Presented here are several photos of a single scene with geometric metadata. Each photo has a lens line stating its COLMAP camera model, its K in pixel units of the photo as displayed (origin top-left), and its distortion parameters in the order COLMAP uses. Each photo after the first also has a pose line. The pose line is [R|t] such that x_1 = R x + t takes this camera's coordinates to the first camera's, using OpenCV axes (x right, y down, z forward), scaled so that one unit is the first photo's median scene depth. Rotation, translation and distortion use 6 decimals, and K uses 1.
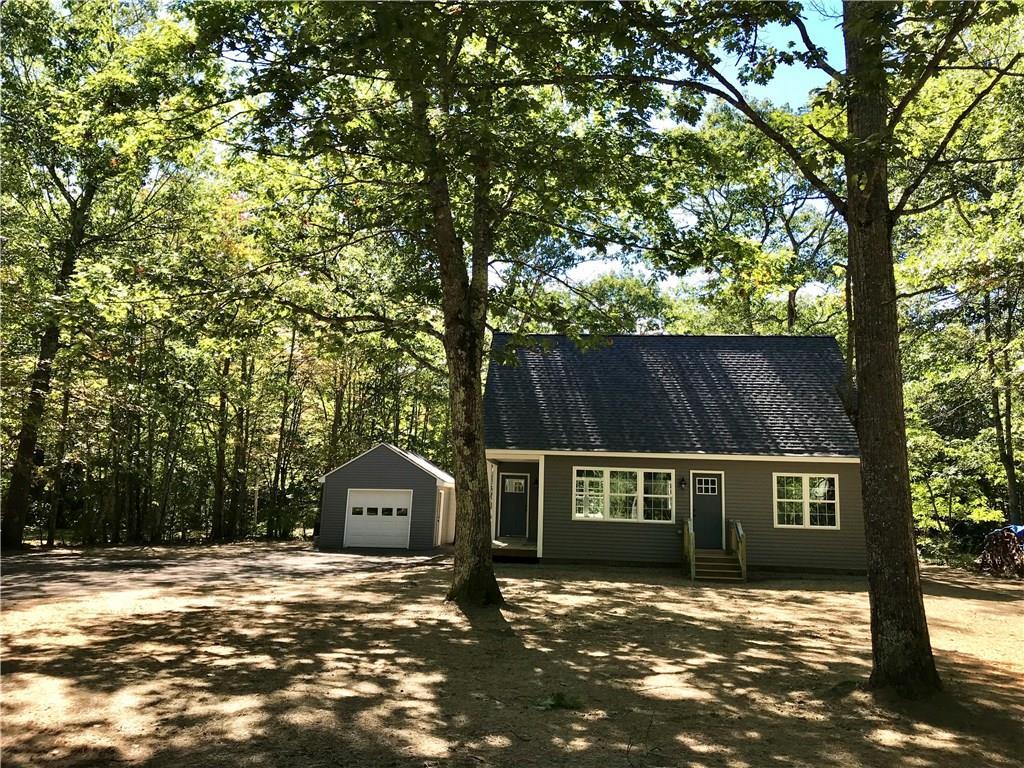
lens RADIAL K [[830.2, 0, 512.0], [0, 830.2, 384.0], [0, 0, 1]] dist [0.000228, 0.000191]
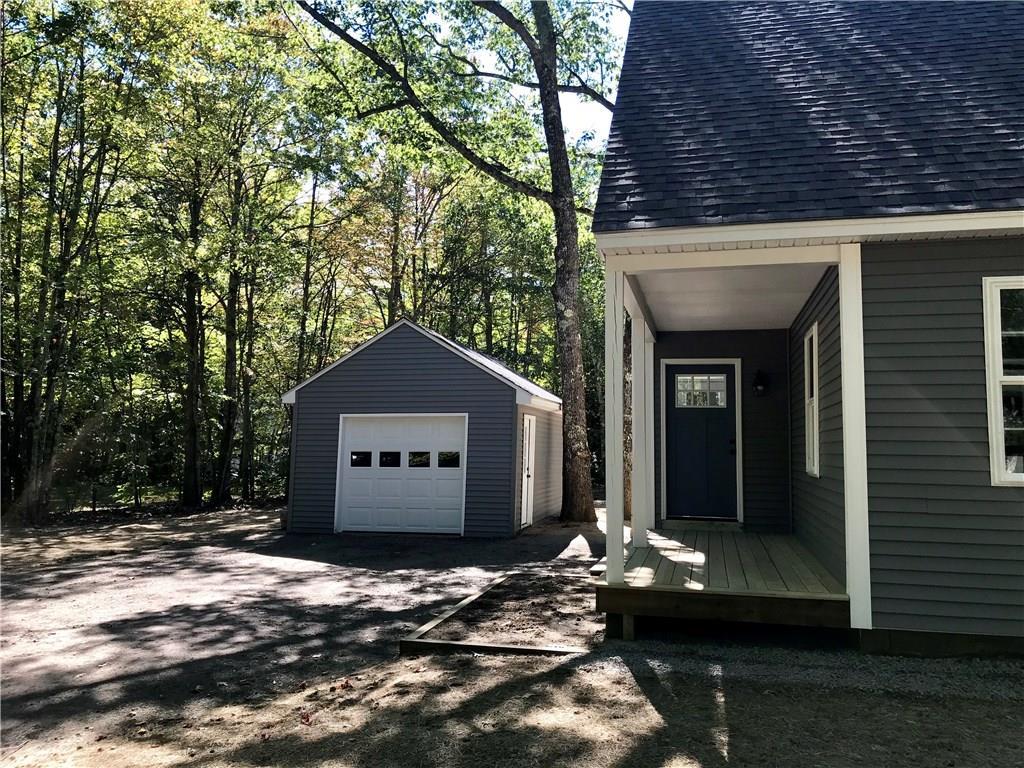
lens RADIAL K [[830.2, 0, 512.0], [0, 830.2, 384.0], [0, 0, 1]] dist [0.000228, 0.000191]
pose [[0.989692, -0.026035, -0.140824, -0.026192], [0.035111, 0.997436, 0.062354, 0.080920], [0.138839, -0.066656, 0.988069, 0.527019]]
